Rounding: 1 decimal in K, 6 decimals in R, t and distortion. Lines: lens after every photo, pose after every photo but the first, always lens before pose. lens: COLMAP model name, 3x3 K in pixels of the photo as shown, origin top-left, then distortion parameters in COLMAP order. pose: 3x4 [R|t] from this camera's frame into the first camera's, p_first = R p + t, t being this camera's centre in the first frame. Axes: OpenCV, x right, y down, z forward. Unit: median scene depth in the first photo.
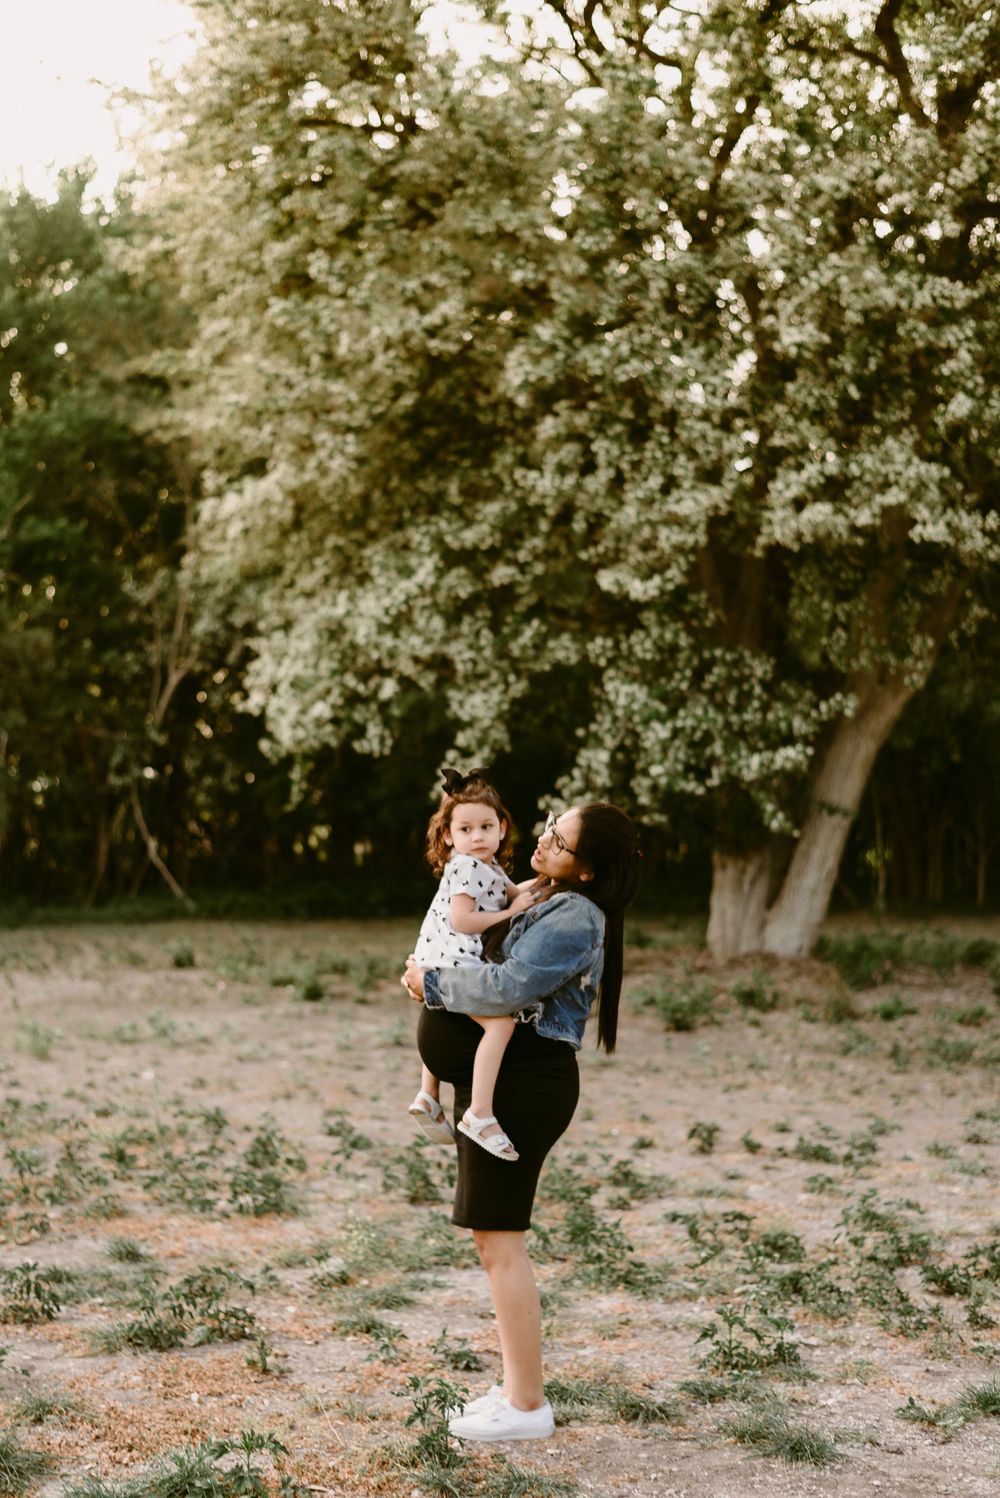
lens RADIAL K [[2277.7, 0, 502.2], [0, 2277.7, 754.6], [0, 0, 1]] dist [0.011821, -0.052383]
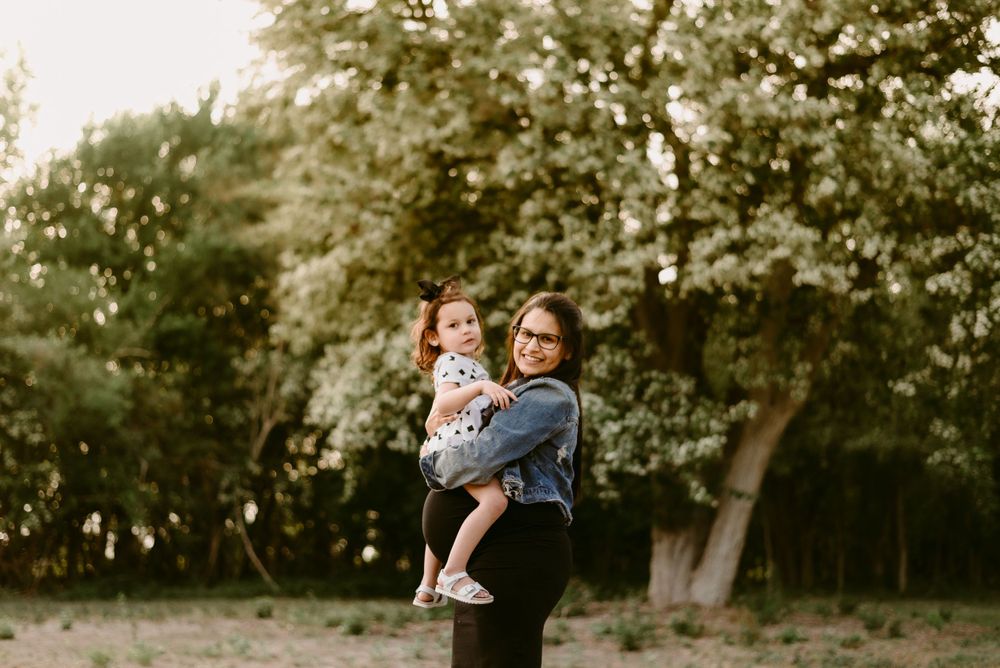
lens RADIAL K [[1498.9, 0, 500.0], [0, 1498.9, 334.0], [0, 0, 1]] dist [0.014564, -0.005464]
pose [[0.999990, -0.004342, -0.001032, 0.003164], [0.004166, 0.991061, -0.133347, 0.052512], [0.001602, 0.133341, 0.991069, 0.104664]]
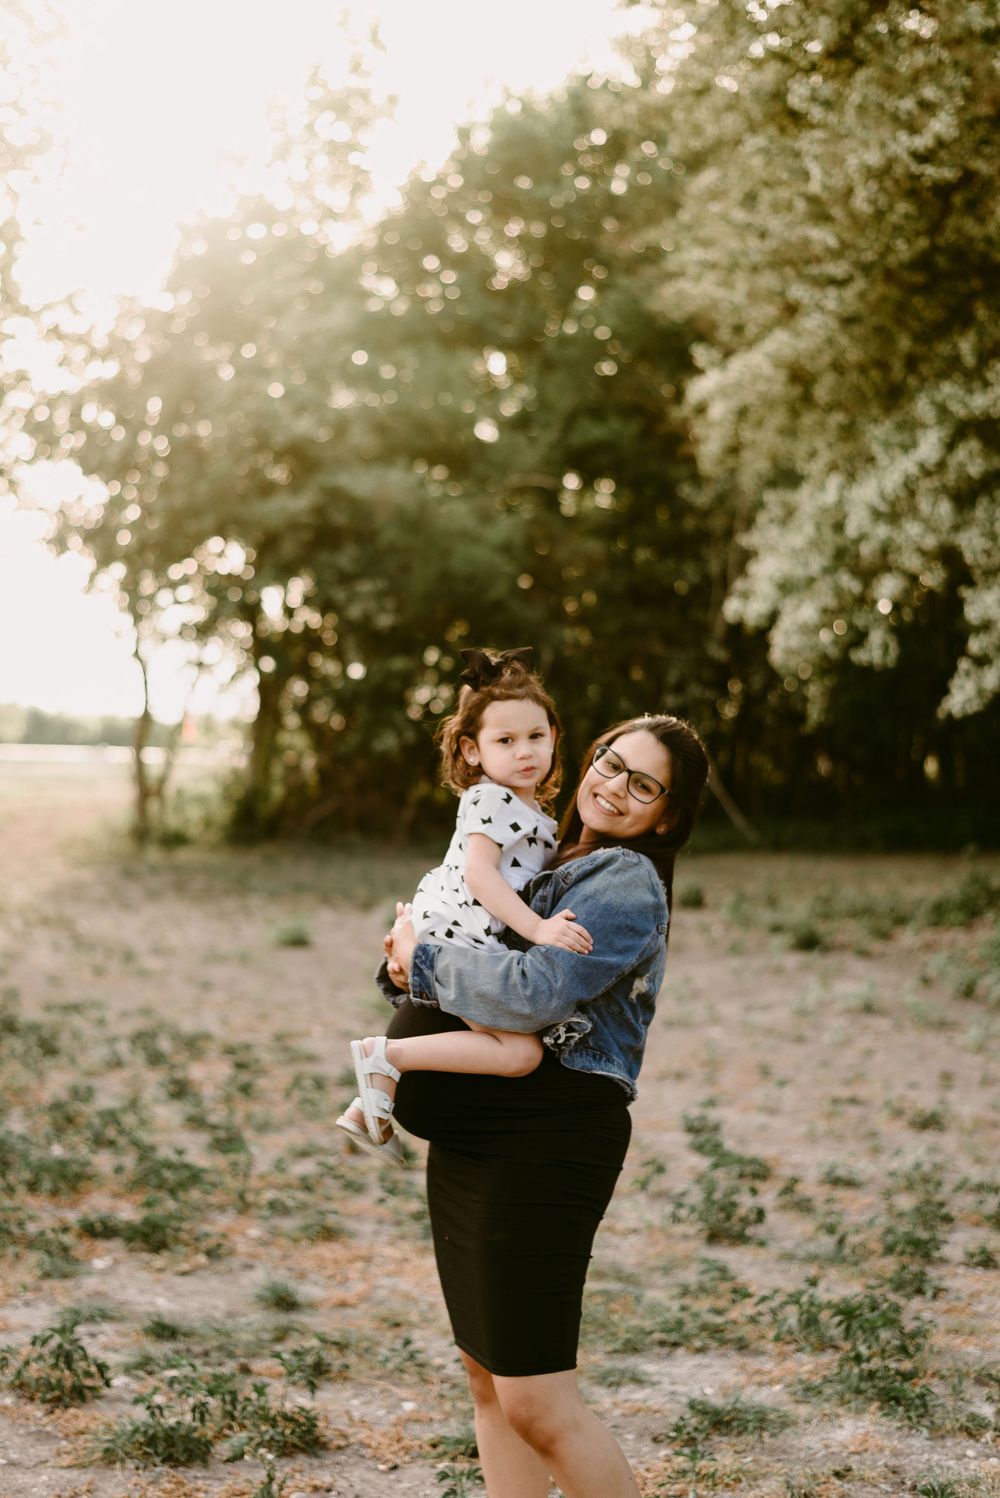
lens RADIAL K [[2277.7, 0, 502.2], [0, 2277.7, 754.6], [0, 0, 1]] dist [0.011821, -0.052383]
pose [[0.950130, -0.002540, -0.311845, 0.080595], [0.013510, 0.999363, 0.033025, 0.003418], [0.311562, -0.035591, 0.949559, 0.149047]]
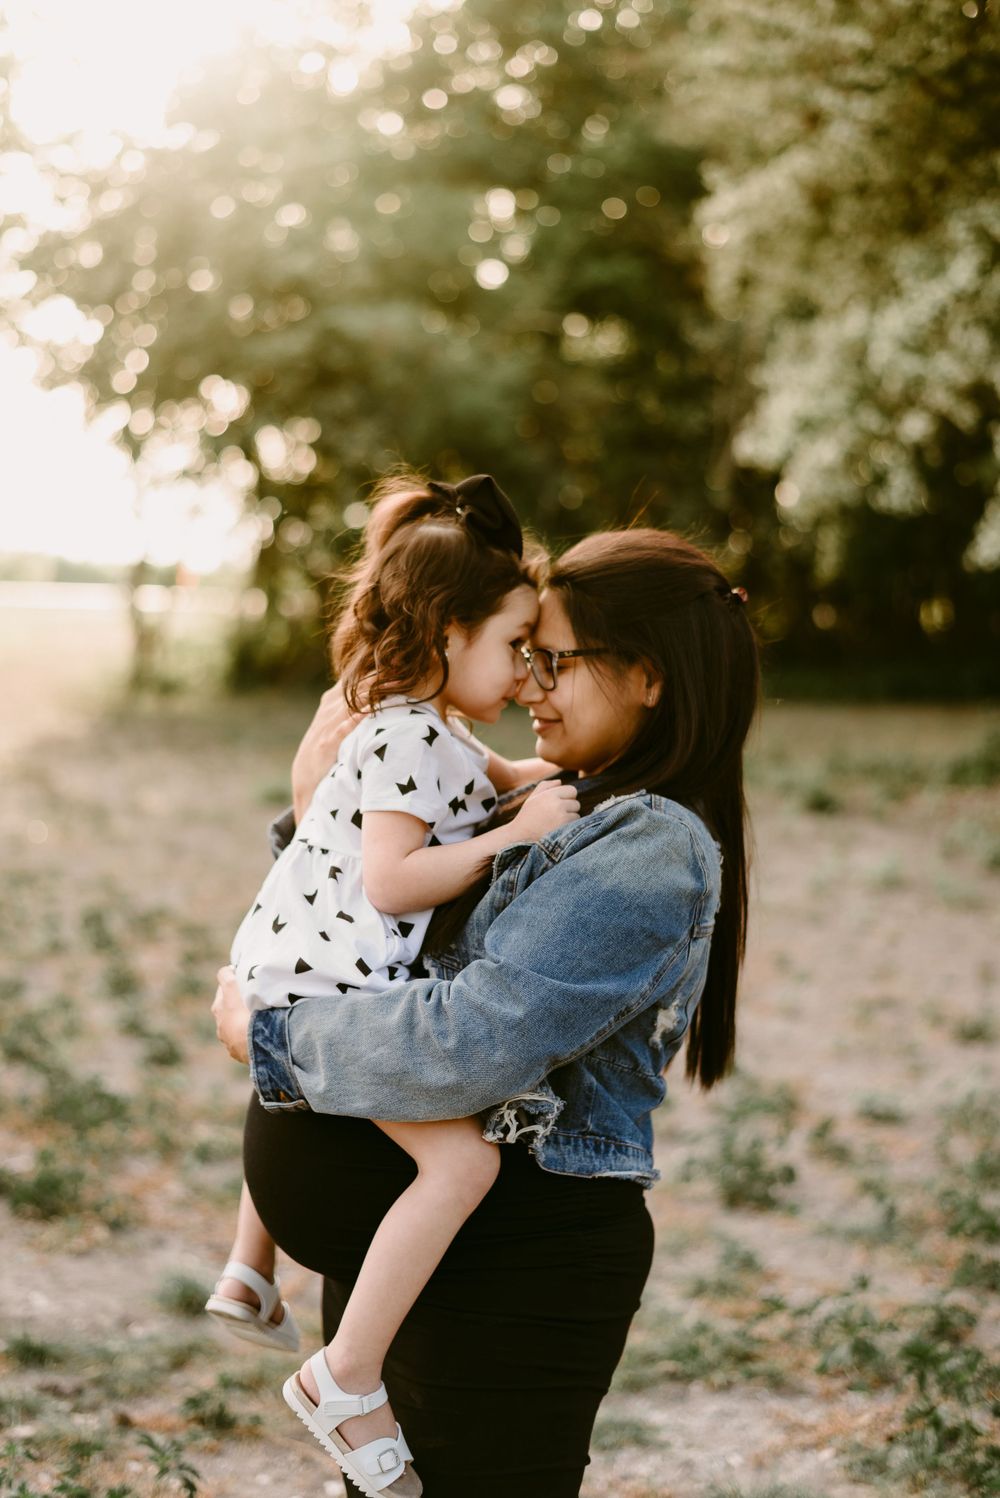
lens RADIAL K [[2116.2, 0, 500.0], [0, 2116.2, 749.0], [0, 0, 1]] dist [0.003199, -0.024422]
pose [[0.948304, 0.025486, -0.316338, 0.049714], [0.007613, 0.994657, 0.102958, 0.005729], [0.317272, -0.100043, 0.943043, 0.260654]]
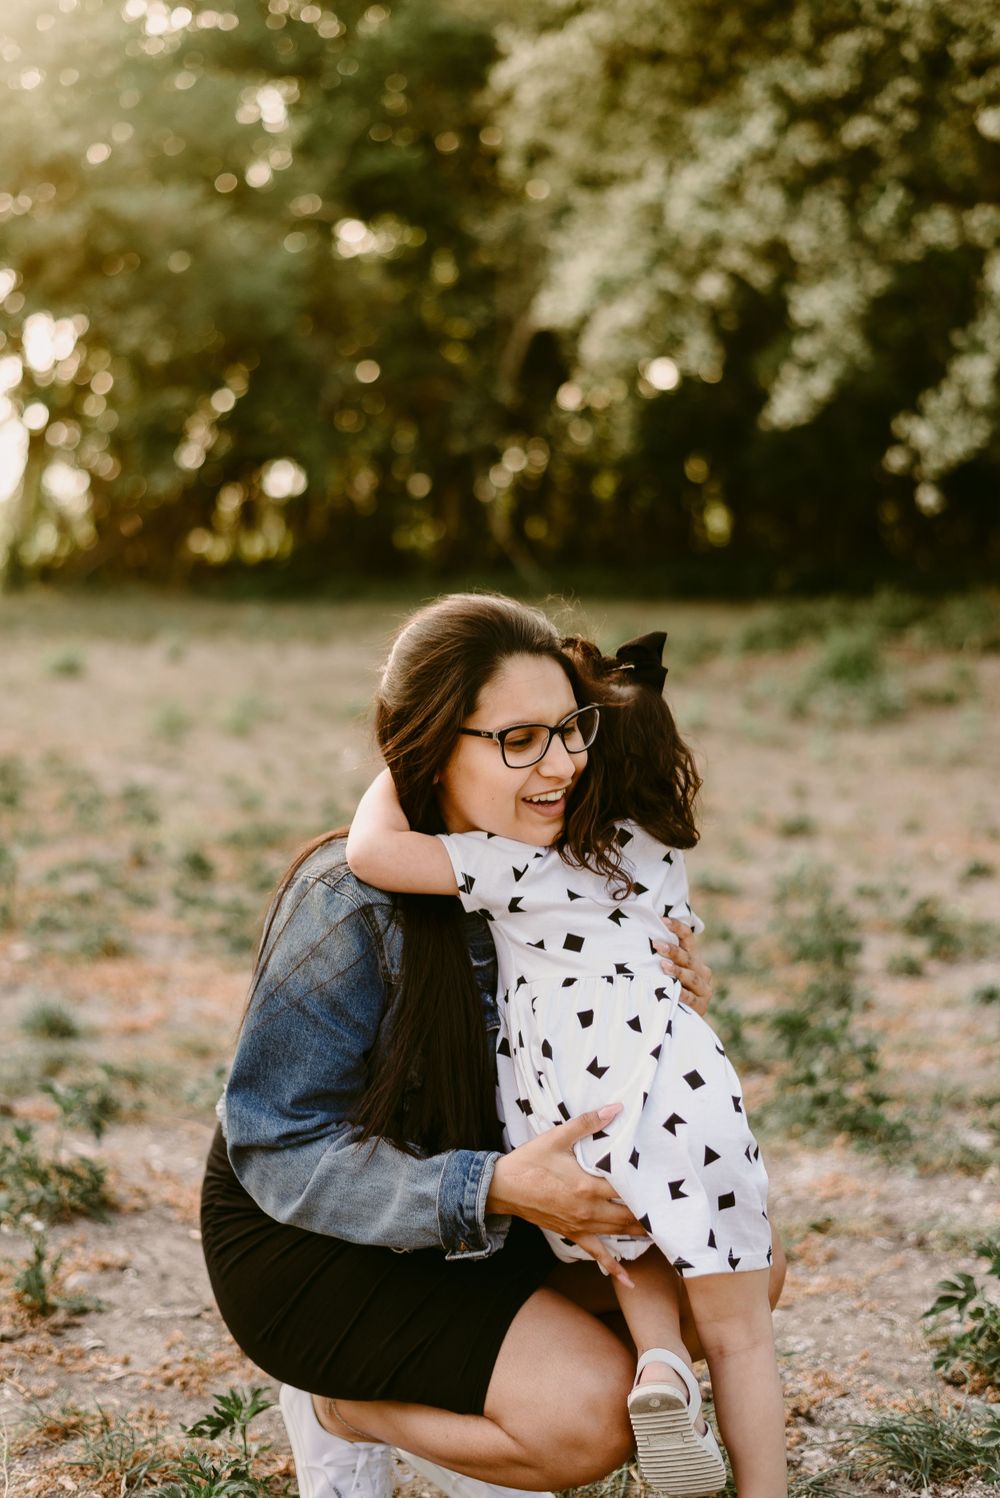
lens RADIAL K [[2161.6, 0, 500.0], [0, 2161.6, 749.0], [0, 0, 1]] dist [-0.000856, 0.015635]
pose [[0.977959, 0.022446, -0.207588, 0.038244], [0.003485, 0.992312, 0.123713, 0.038420], [0.208769, -0.121710, 0.970362, 0.245419]]
